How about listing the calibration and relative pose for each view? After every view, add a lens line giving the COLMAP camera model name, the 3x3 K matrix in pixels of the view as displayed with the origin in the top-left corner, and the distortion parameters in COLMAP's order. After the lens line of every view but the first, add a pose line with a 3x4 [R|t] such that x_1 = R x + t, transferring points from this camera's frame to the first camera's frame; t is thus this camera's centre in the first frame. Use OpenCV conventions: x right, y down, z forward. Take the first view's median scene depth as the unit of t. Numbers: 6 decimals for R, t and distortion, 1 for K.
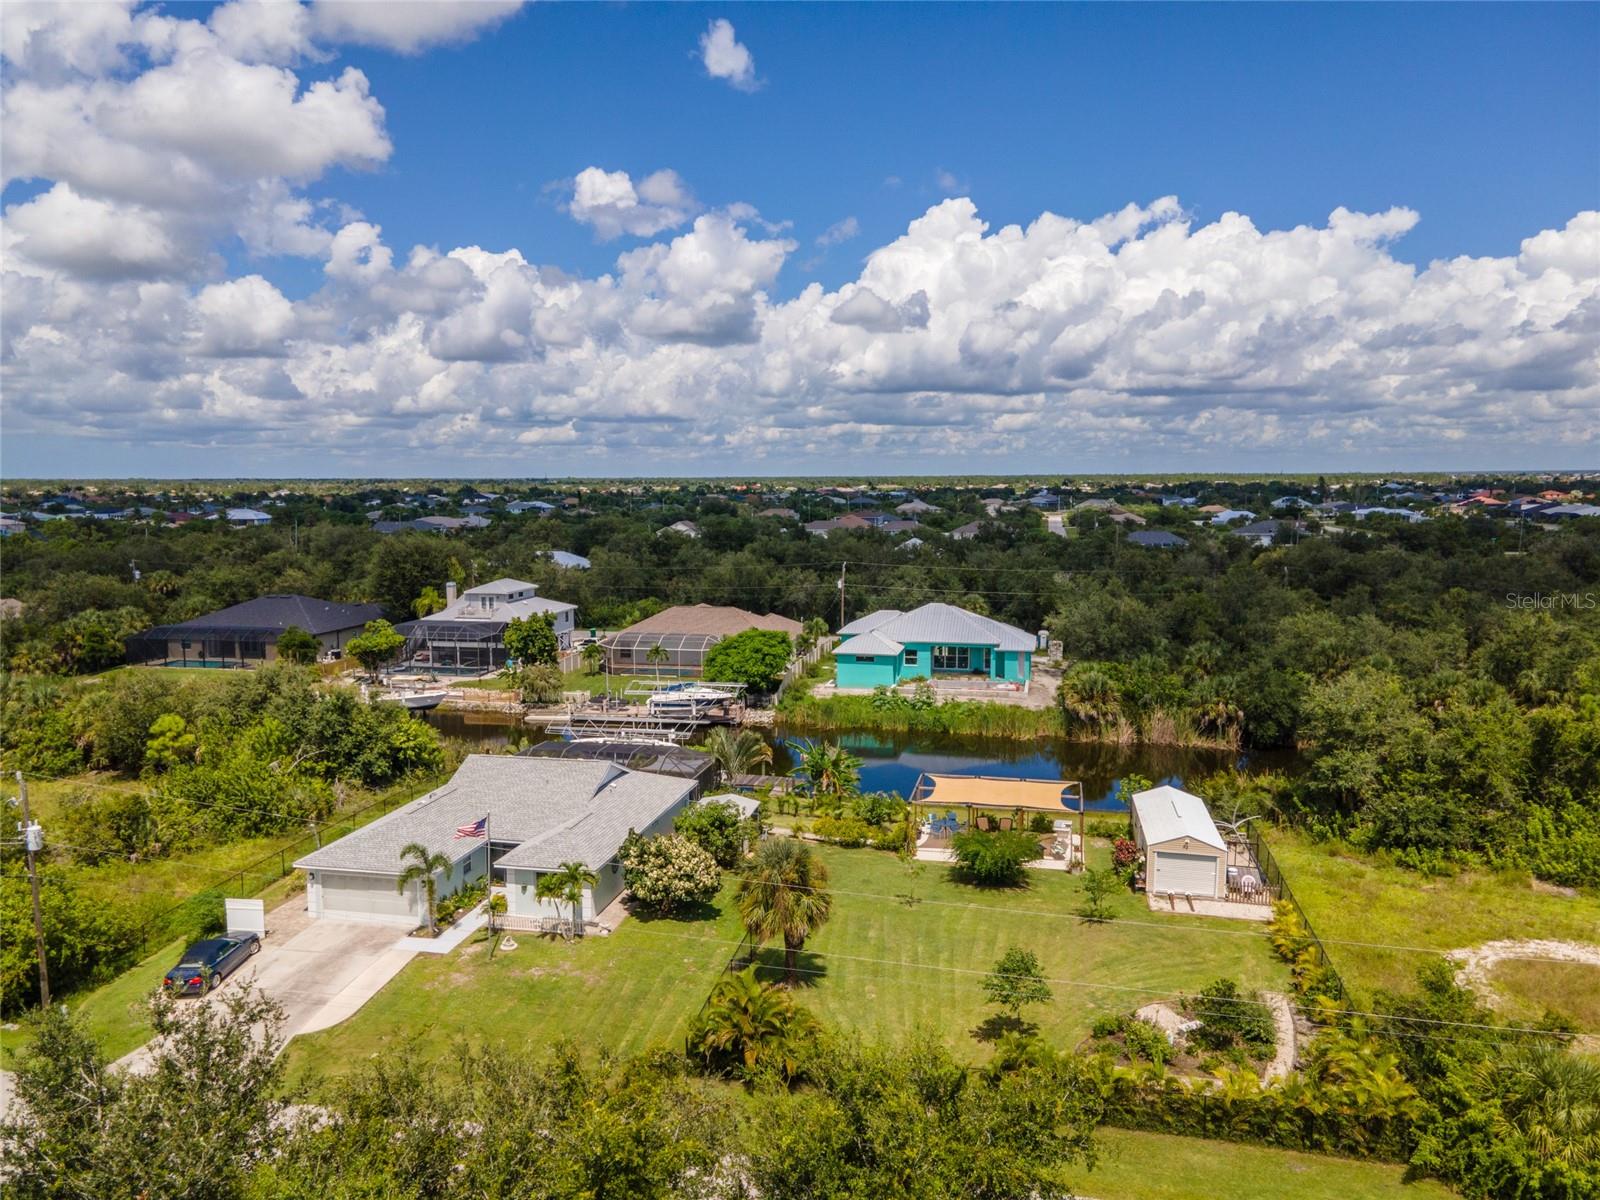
lens RADIAL K [[1206.9, 0, 797.7], [0, 1206.9, 599.9], [0, 0, 1]] dist [0.038149, 0.005662]
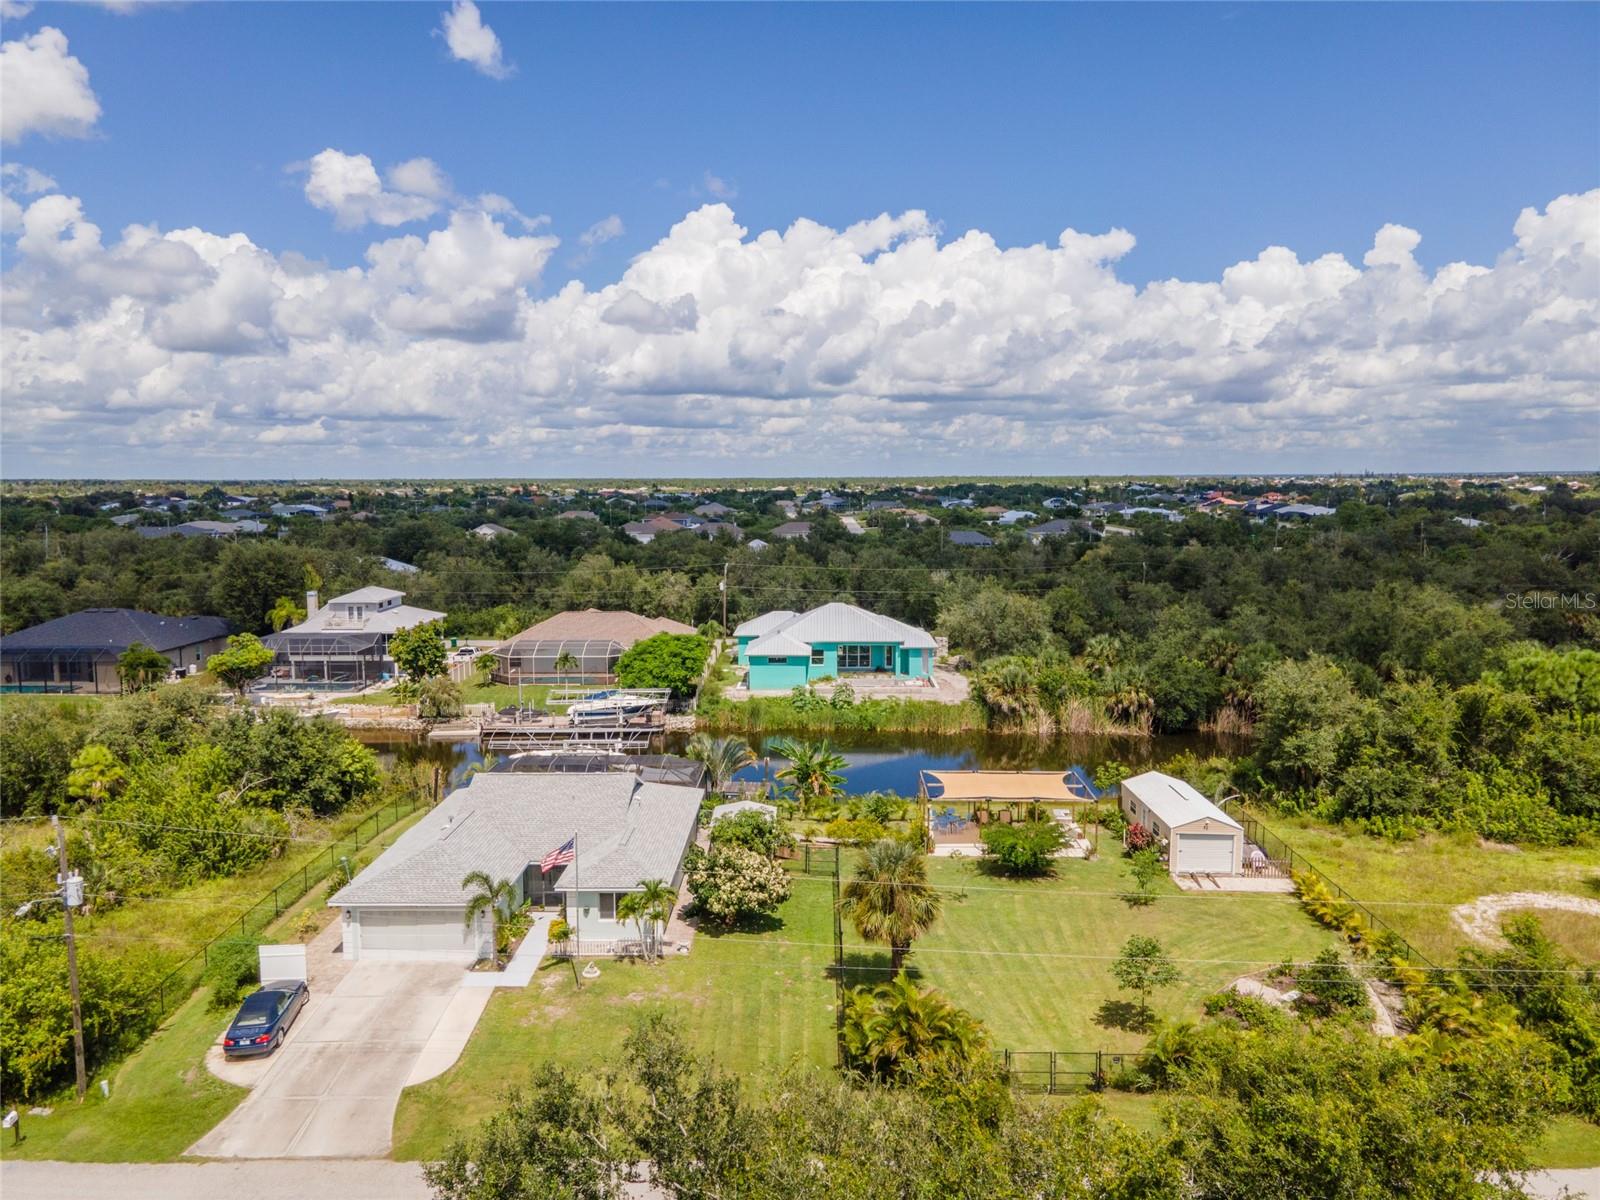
lens RADIAL K [[1206.9, 0, 789.7], [0, 1206.9, 601.8], [0, 0, 1]] dist [0.038149, 0.005662]
pose [[0.979437, -0.020230, 0.200735, -0.123967], [0.020356, 0.999792, 0.001435, -0.000605], [-0.200723, 0.002681, 0.979644, 0.020579]]
